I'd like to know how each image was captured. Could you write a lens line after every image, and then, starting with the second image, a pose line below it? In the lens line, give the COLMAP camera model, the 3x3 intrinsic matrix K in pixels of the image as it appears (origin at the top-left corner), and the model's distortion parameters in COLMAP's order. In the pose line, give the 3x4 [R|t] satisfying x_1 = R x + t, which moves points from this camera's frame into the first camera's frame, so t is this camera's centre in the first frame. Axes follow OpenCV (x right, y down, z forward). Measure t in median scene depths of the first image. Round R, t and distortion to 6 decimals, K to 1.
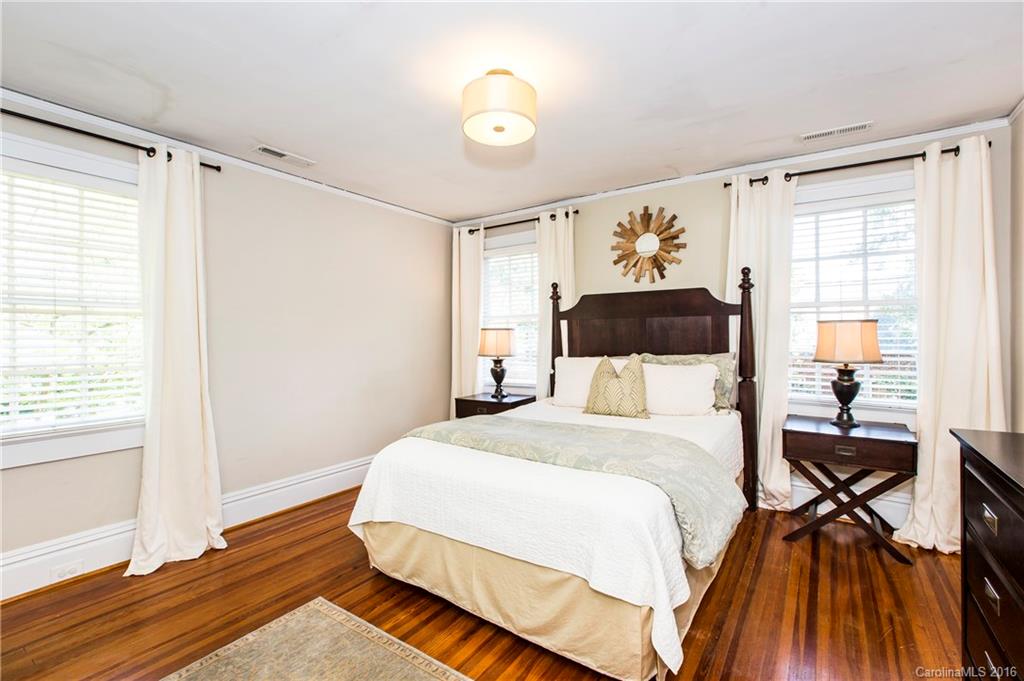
lens RADIAL K [[462.8, 0, 538.8], [0, 462.8, 353.9], [0, 0, 1]] dist [-0.002580, 0.000572]
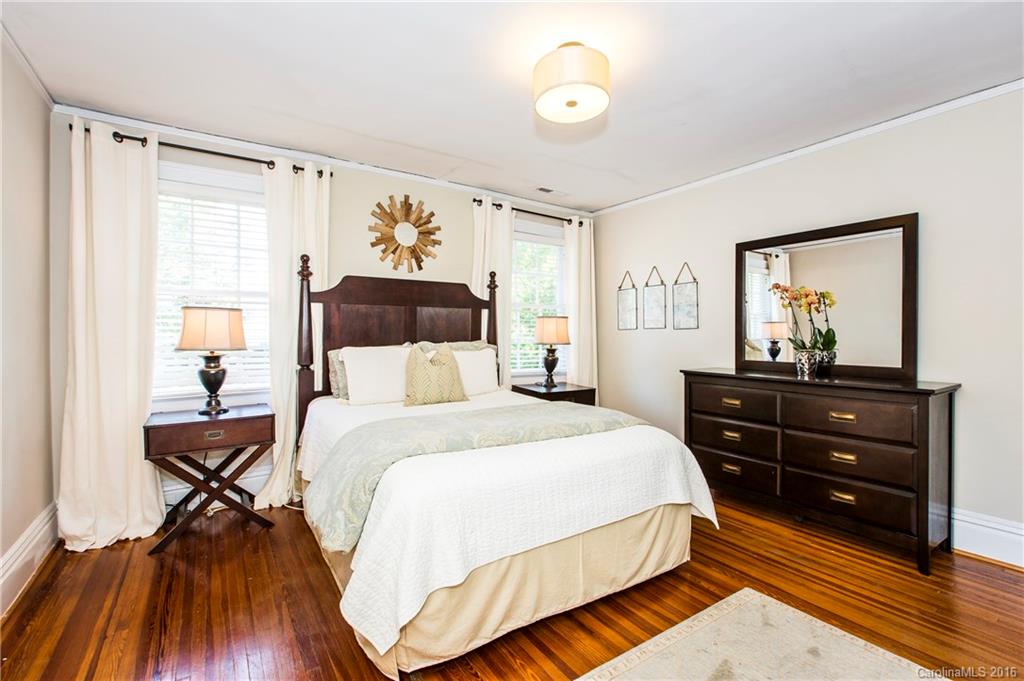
lens RADIAL K [[462.8, 0, 514.5], [0, 462.8, 333.5], [0, 0, 1]] dist [-0.002580, 0.000572]
pose [[0.384001, -0.002181, 0.923330, -0.594419], [0.017501, 0.999835, -0.004916, -0.009958], [-0.923167, 0.018047, 0.383975, 0.396524]]
